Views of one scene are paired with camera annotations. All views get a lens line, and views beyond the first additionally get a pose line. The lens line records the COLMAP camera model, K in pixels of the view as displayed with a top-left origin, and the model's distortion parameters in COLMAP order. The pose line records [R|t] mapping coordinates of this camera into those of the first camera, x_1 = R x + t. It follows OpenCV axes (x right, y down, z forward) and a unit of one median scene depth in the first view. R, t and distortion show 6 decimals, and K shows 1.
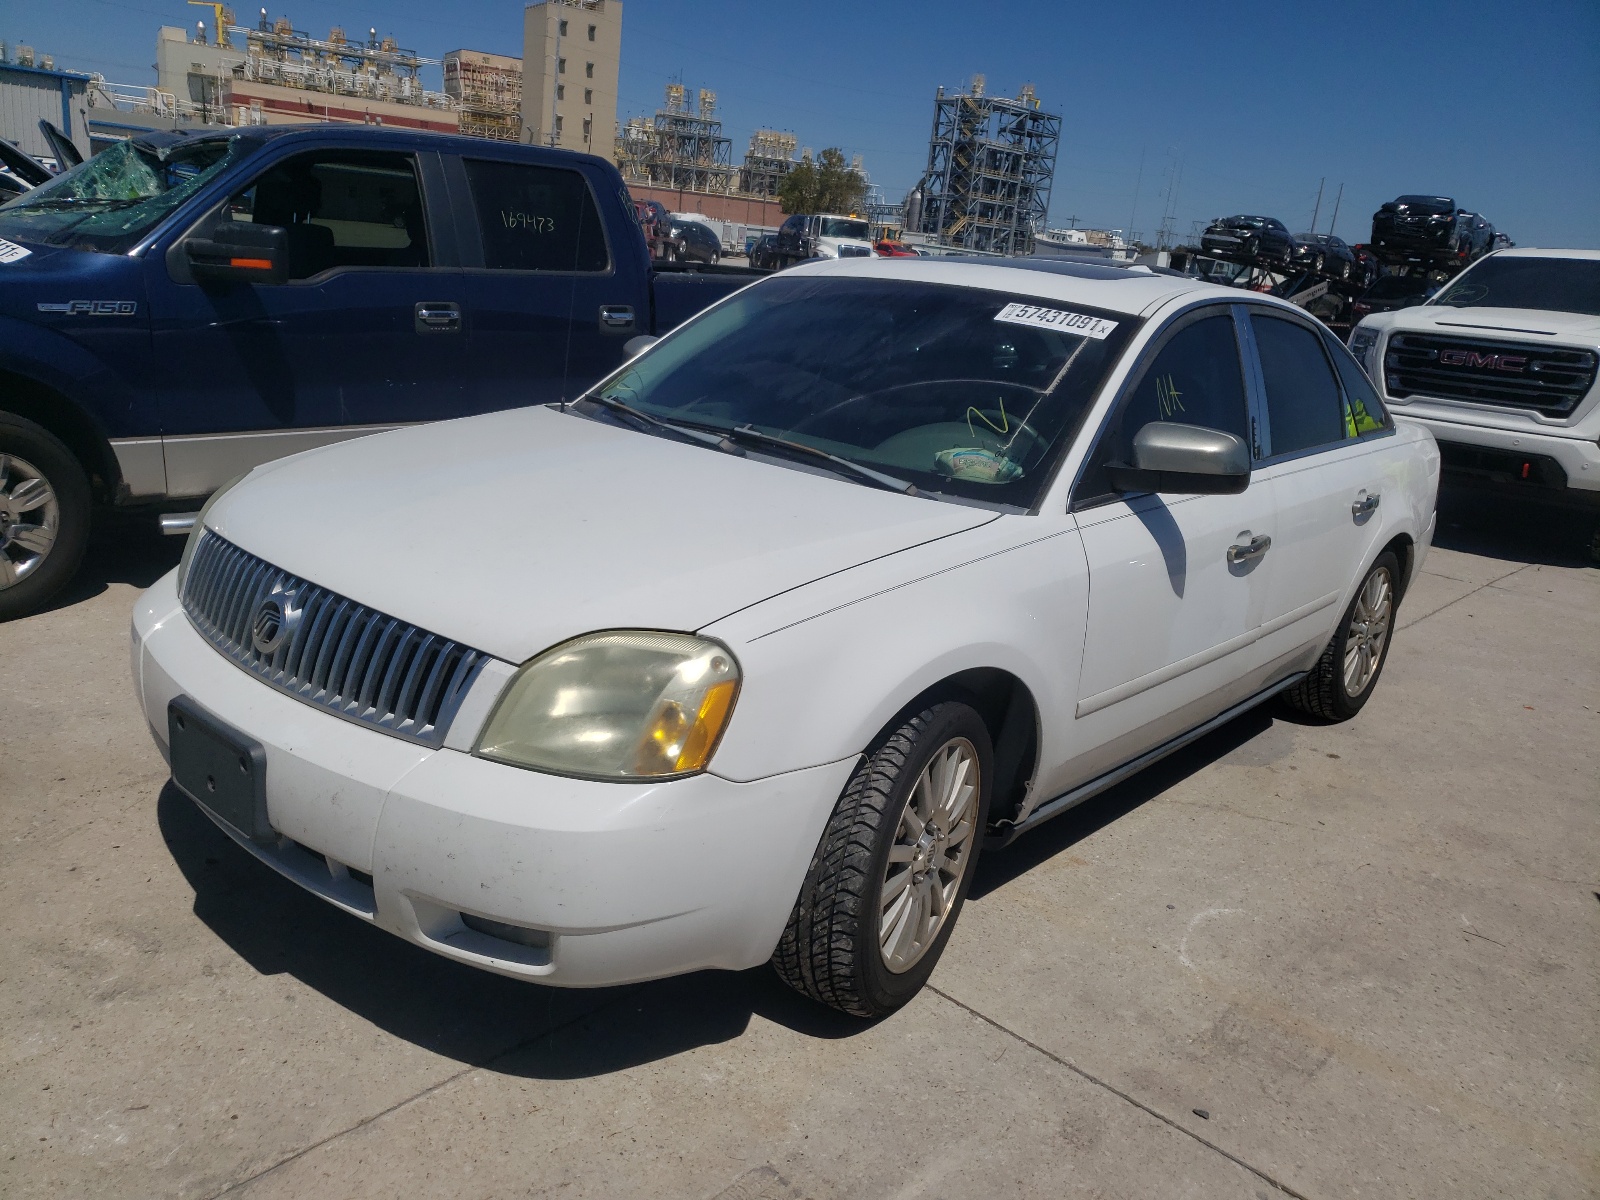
lens RADIAL K [[1204.4, 0, 793.1], [0, 1204.4, 597.9], [0, 0, 1]] dist [0.007765, -0.002047]
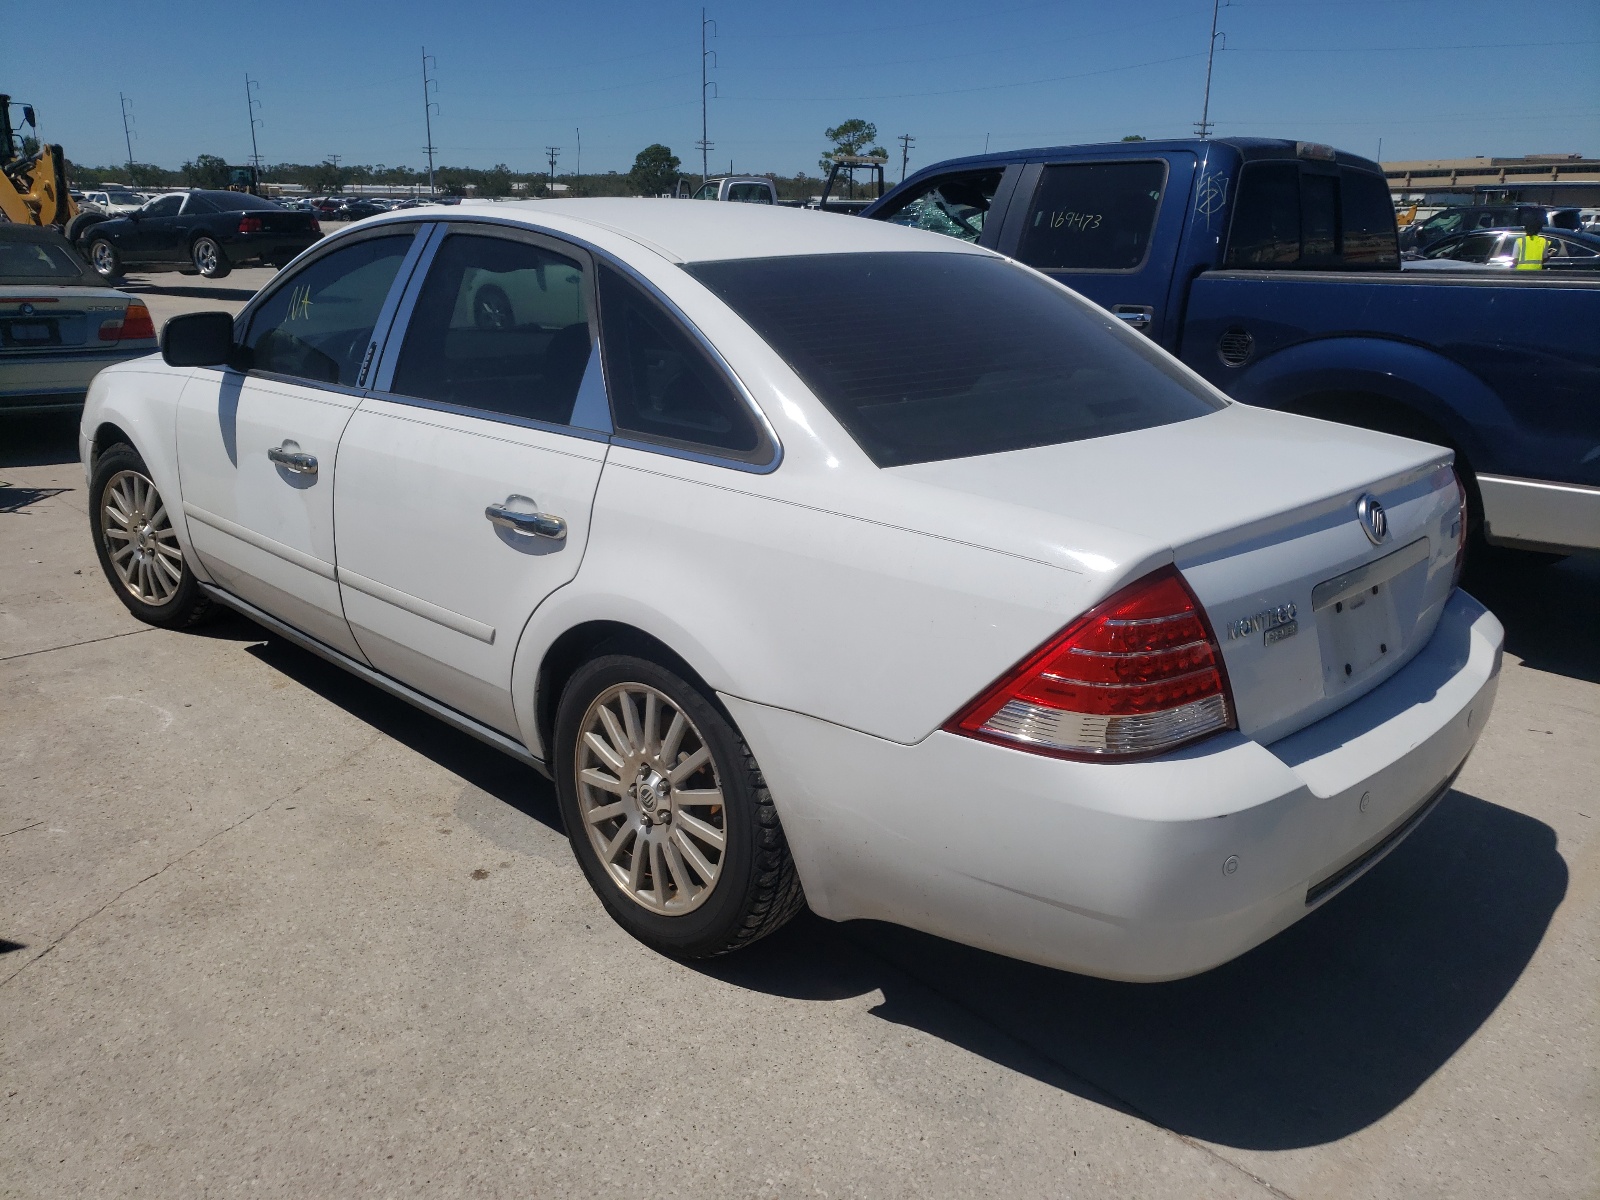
lens RADIAL K [[1204.4, 0, 792.9], [0, 1204.4, 602.0], [0, 0, 1]] dist [0.007765, -0.002047]
pose [[-0.002384, 0.231216, -0.972899, 1.249619], [-0.313722, 0.923612, 0.220272, -0.257202], [0.949512, 0.305745, 0.070336, 1.234562]]
